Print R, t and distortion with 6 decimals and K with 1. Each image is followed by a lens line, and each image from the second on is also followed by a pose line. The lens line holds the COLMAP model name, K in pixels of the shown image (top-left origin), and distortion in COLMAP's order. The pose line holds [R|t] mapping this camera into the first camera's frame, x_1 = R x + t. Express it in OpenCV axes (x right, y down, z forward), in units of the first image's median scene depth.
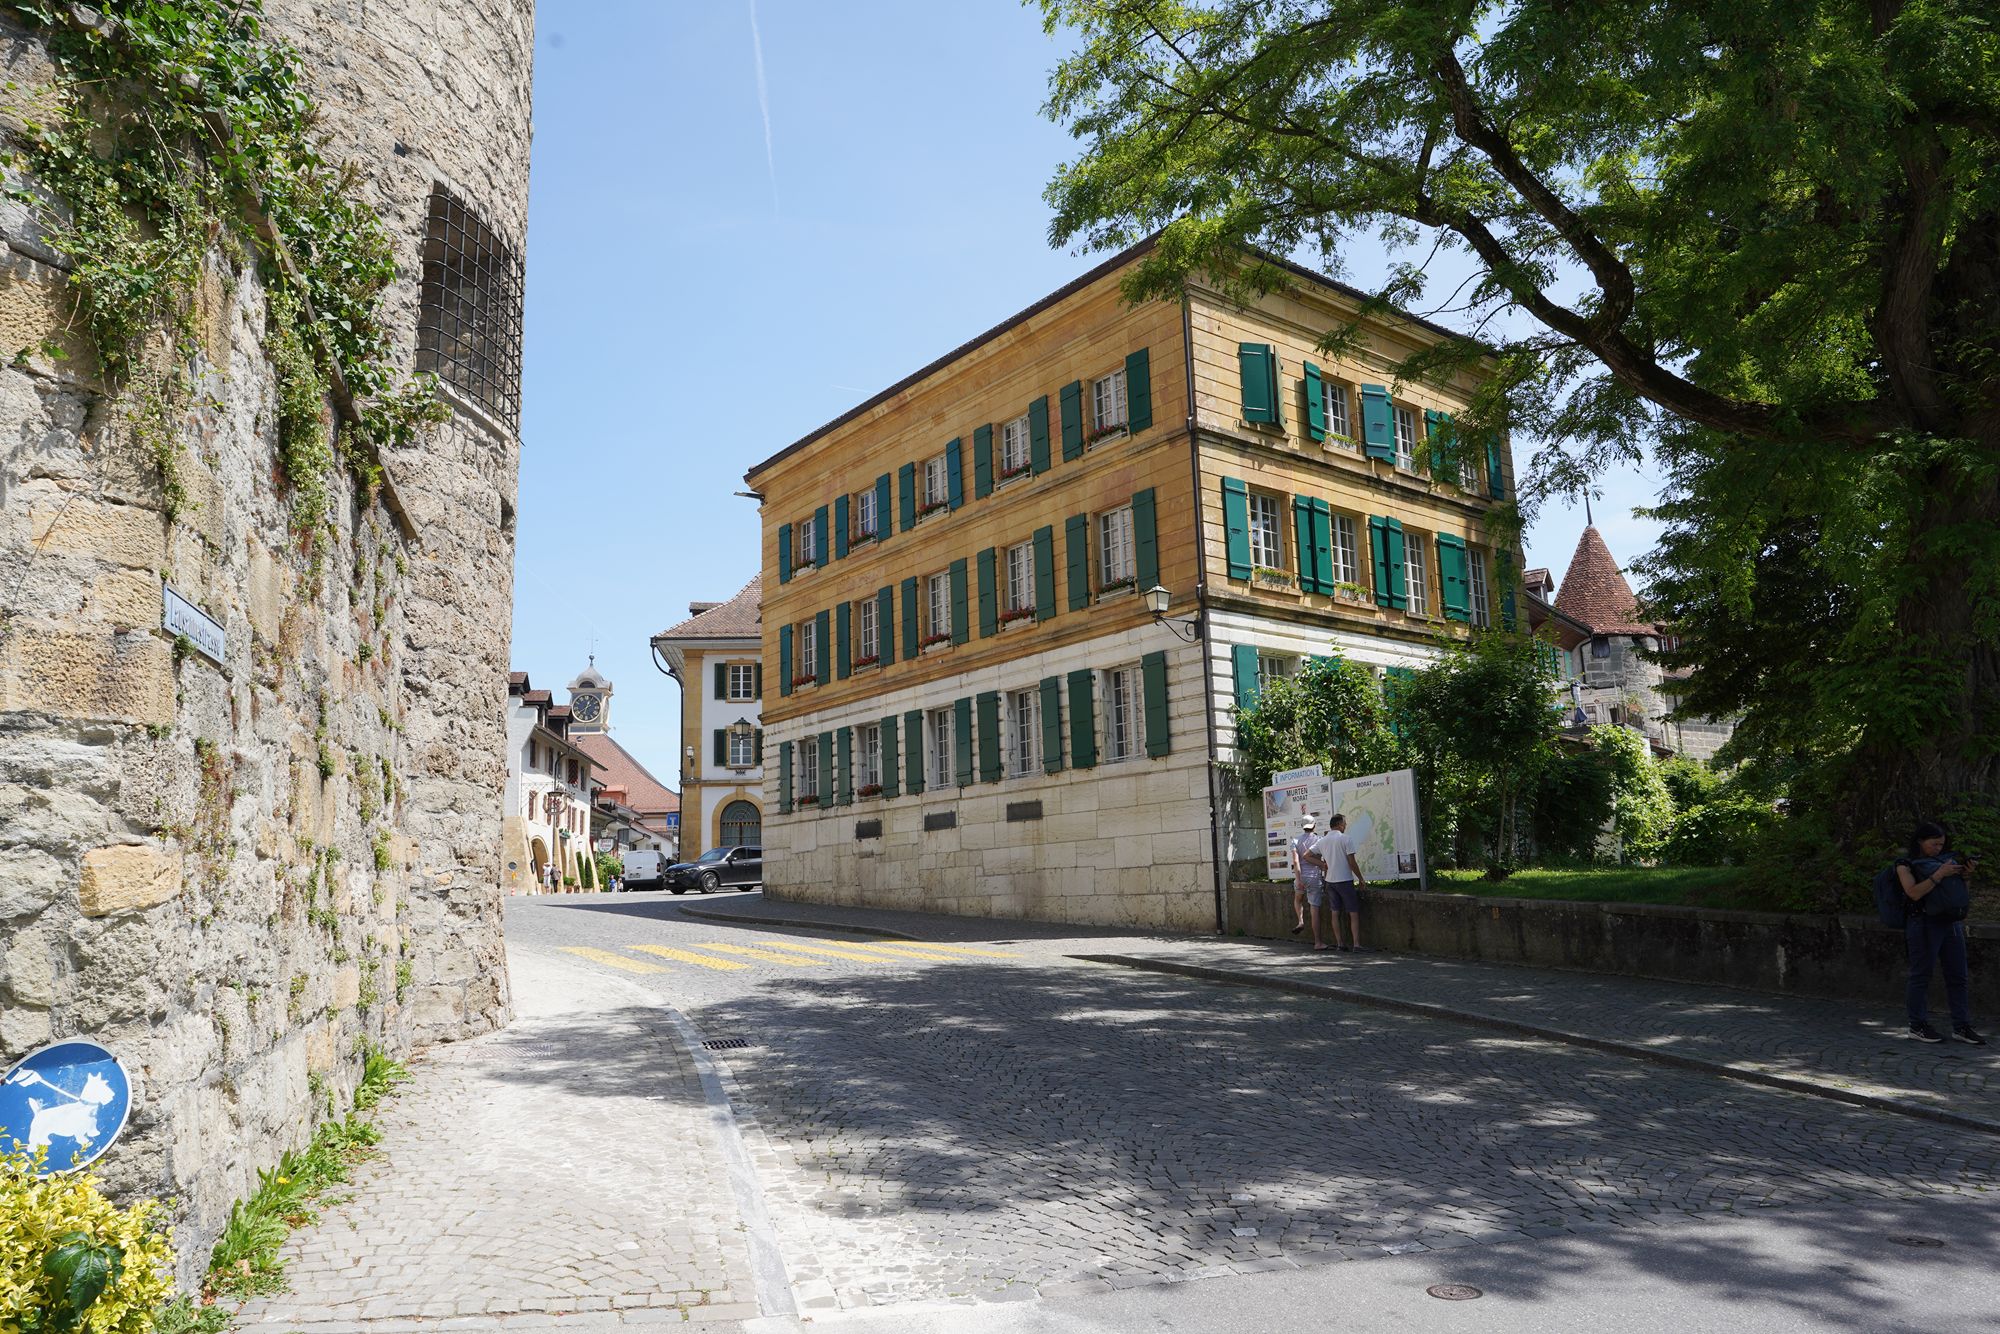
lens RADIAL K [[1308.5, 0, 993.7], [0, 1308.5, 665.9], [0, 0, 1]] dist [-0.025358, 0.025389]
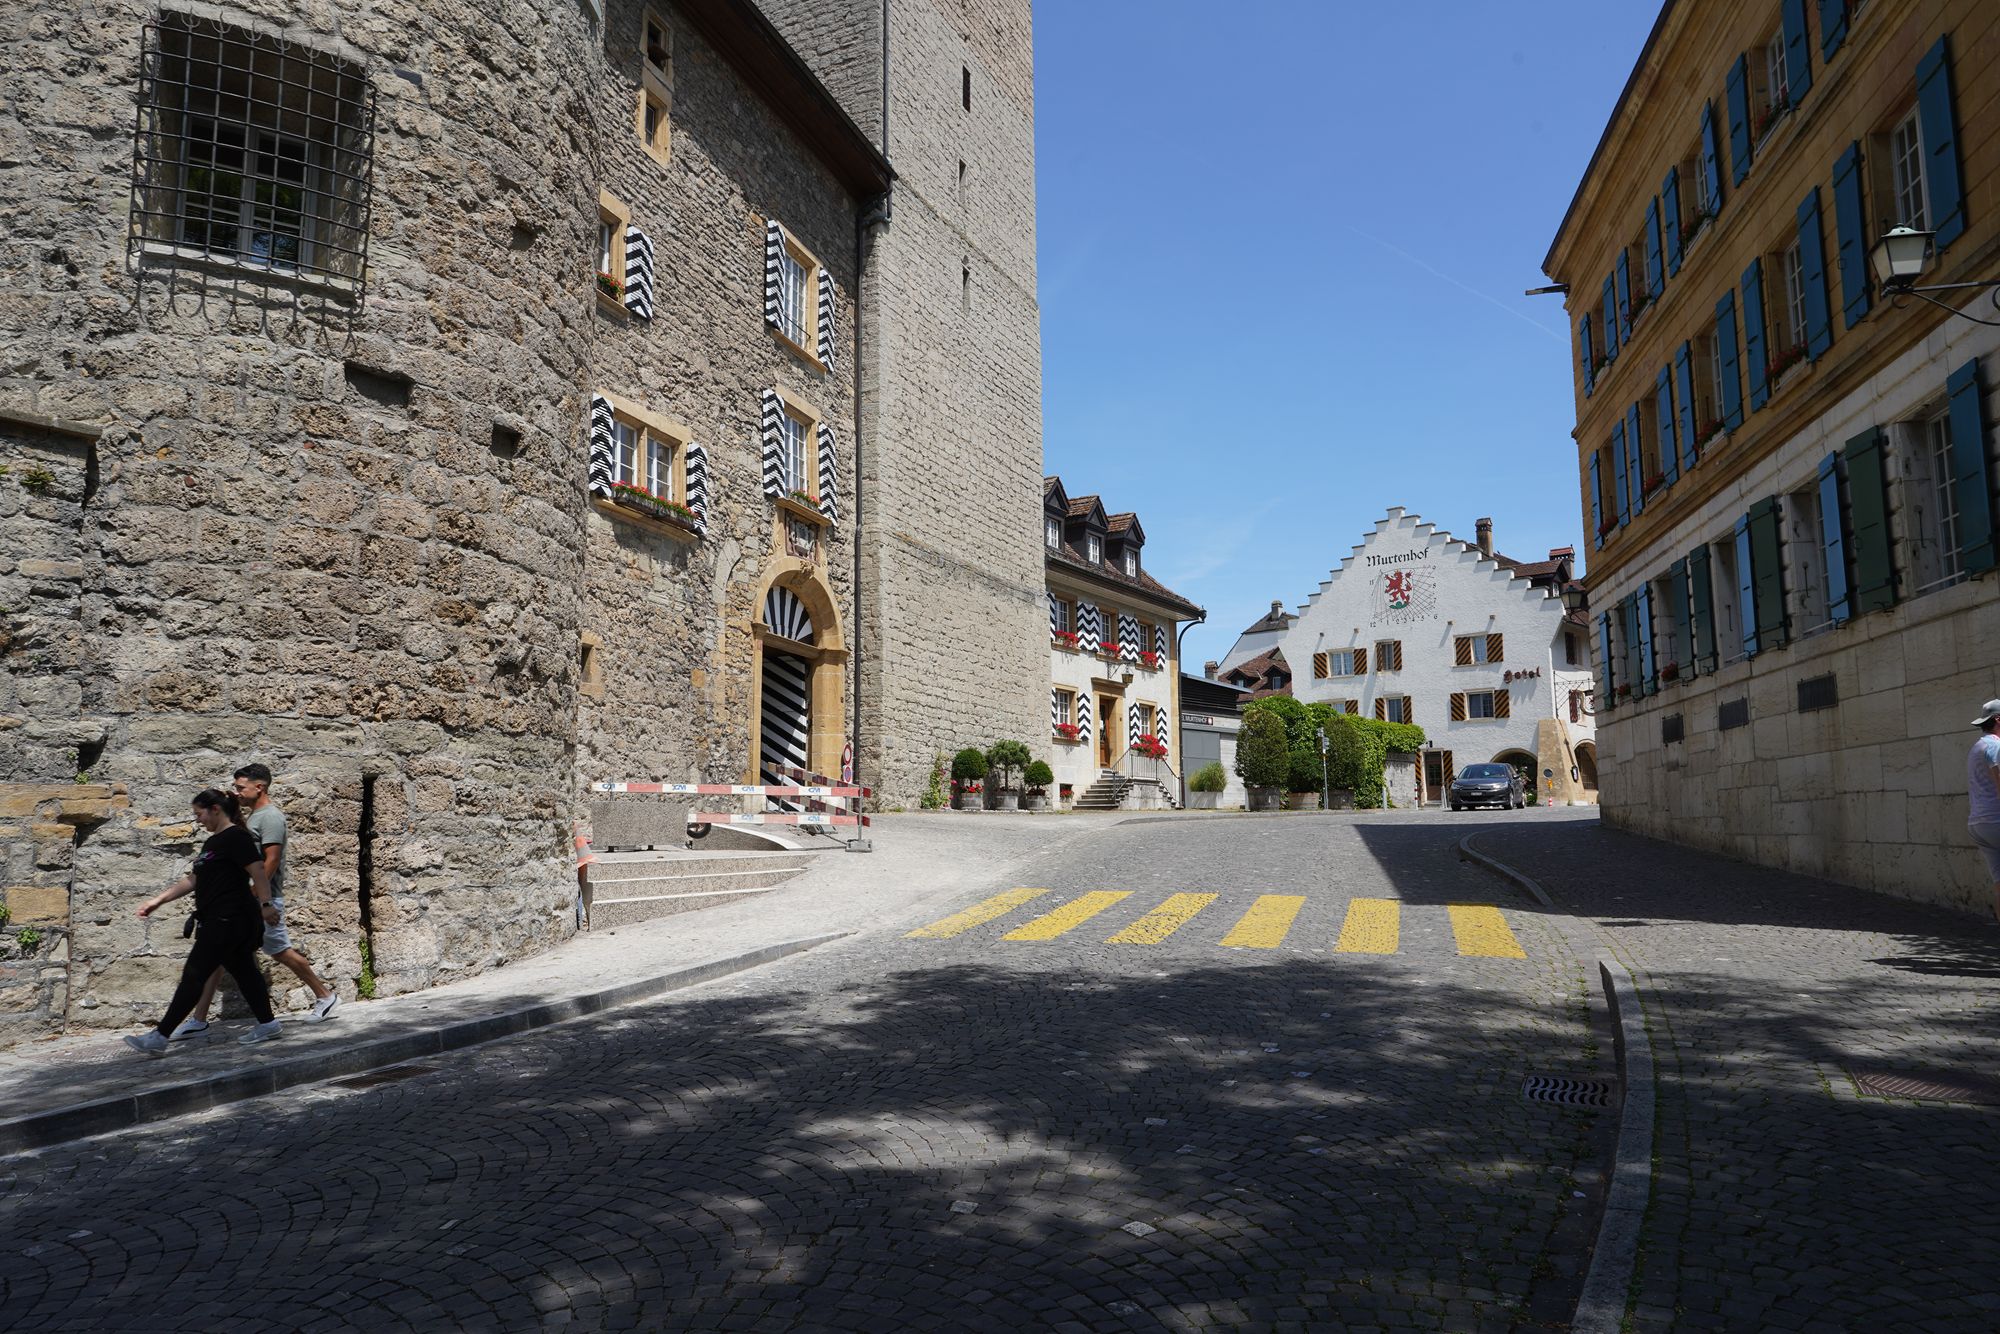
lens RADIAL K [[1308.5, 0, 993.7], [0, 1308.5, 665.9], [0, 0, 1]] dist [-0.025358, 0.025389]
pose [[0.641482, -0.067735, -0.764142, 0.201763], [0.123978, 0.992154, 0.016131, 0.038850], [0.757054, -0.105084, 0.644847, 0.308422]]
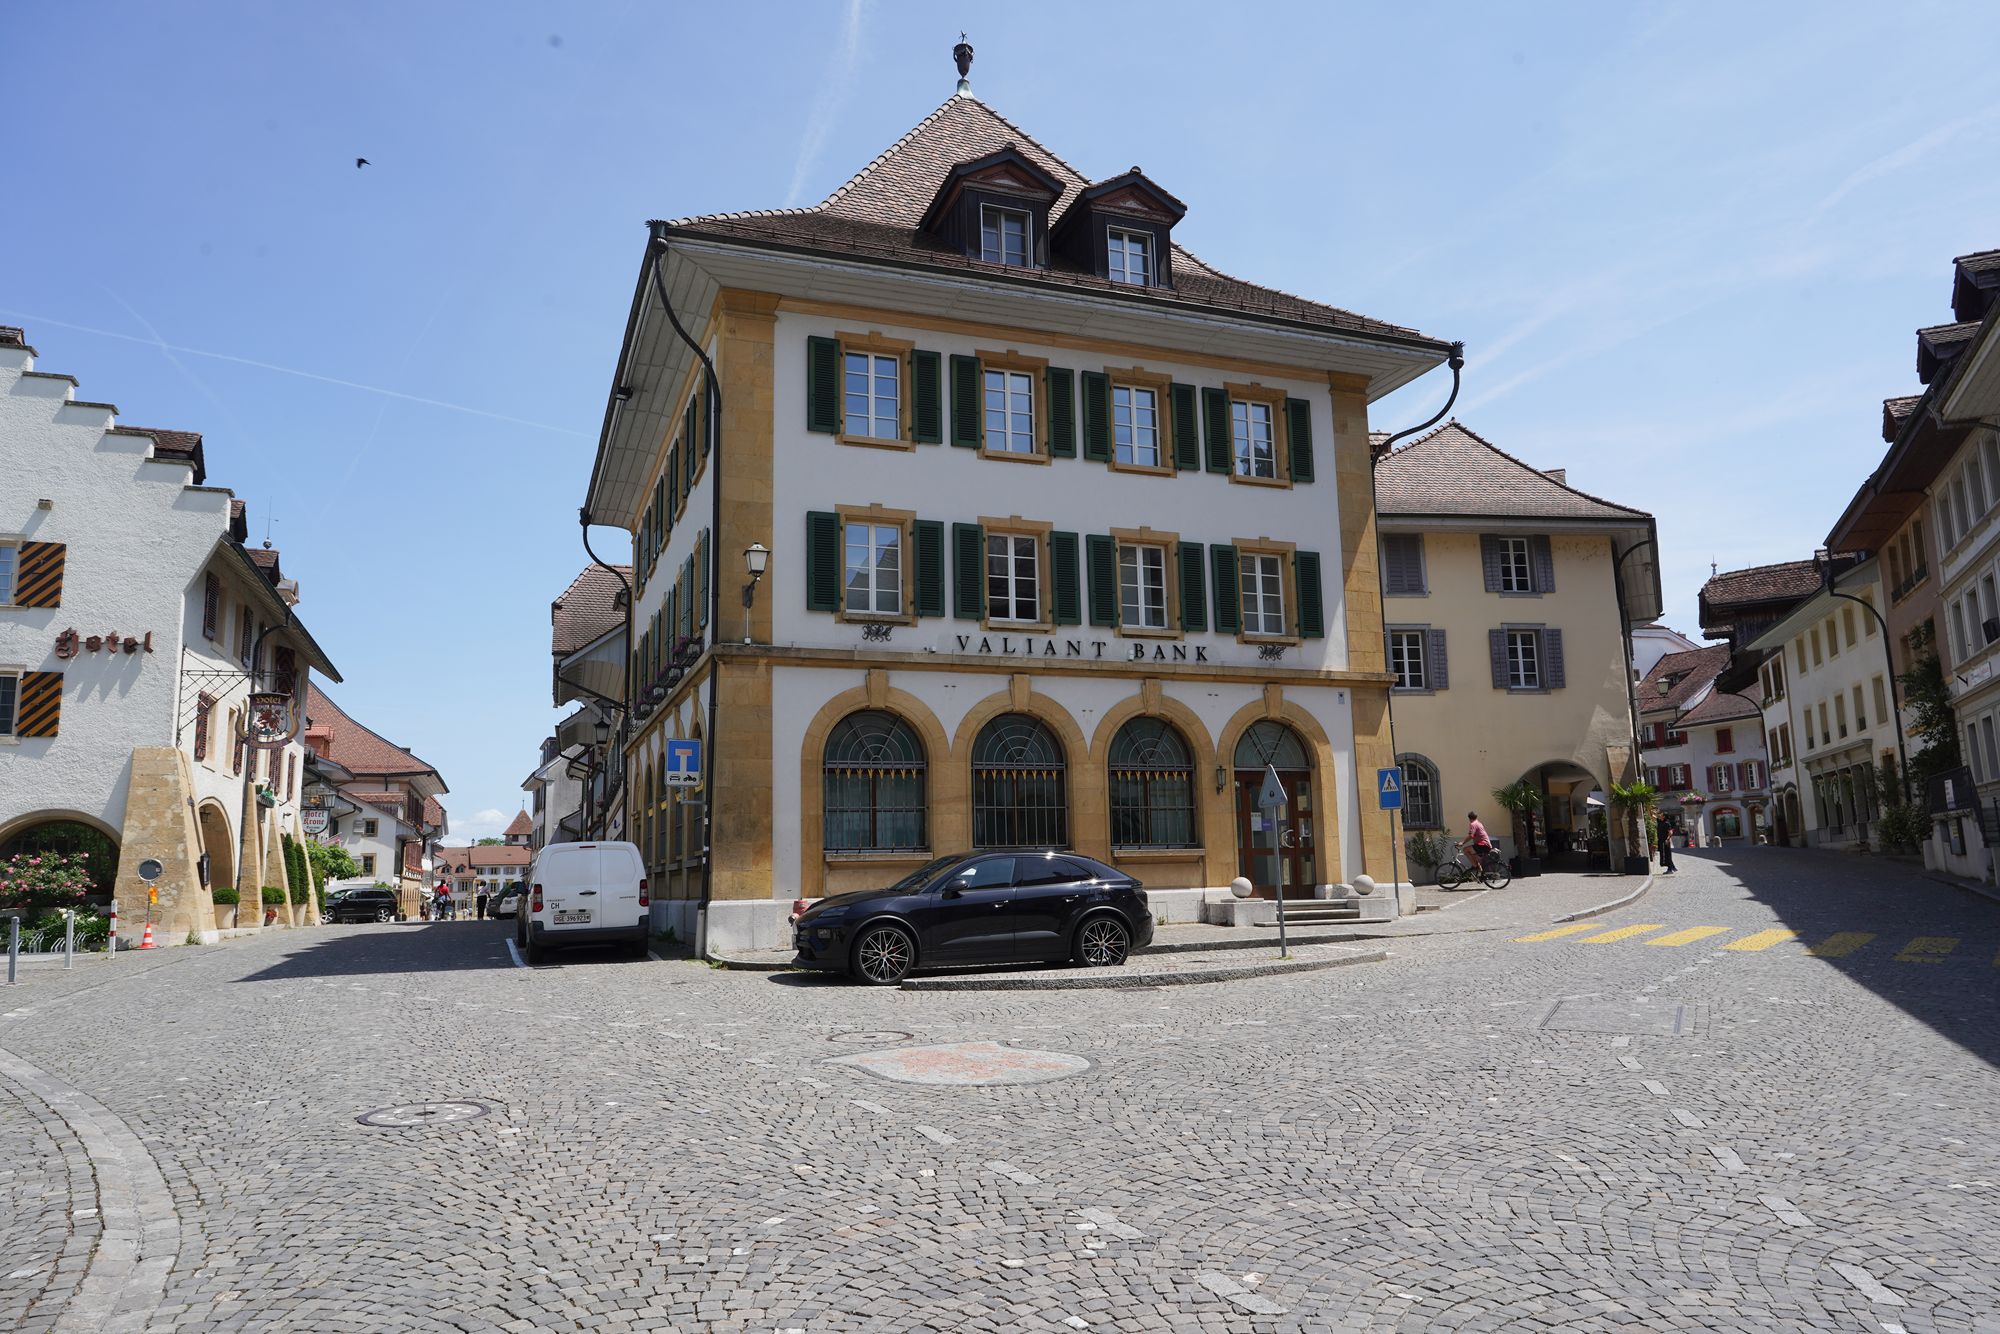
lens RADIAL K [[1310.9, 0, 993.0], [0, 1310.9, 666.1], [0, 0, 1]] dist [-0.030679, 0.029892]
pose [[0.969968, 0.045119, 0.239010, -0.529050], [-0.048035, 0.998825, 0.006387, 0.184524], [-0.238441, -0.017676, 0.970996, 1.346083]]
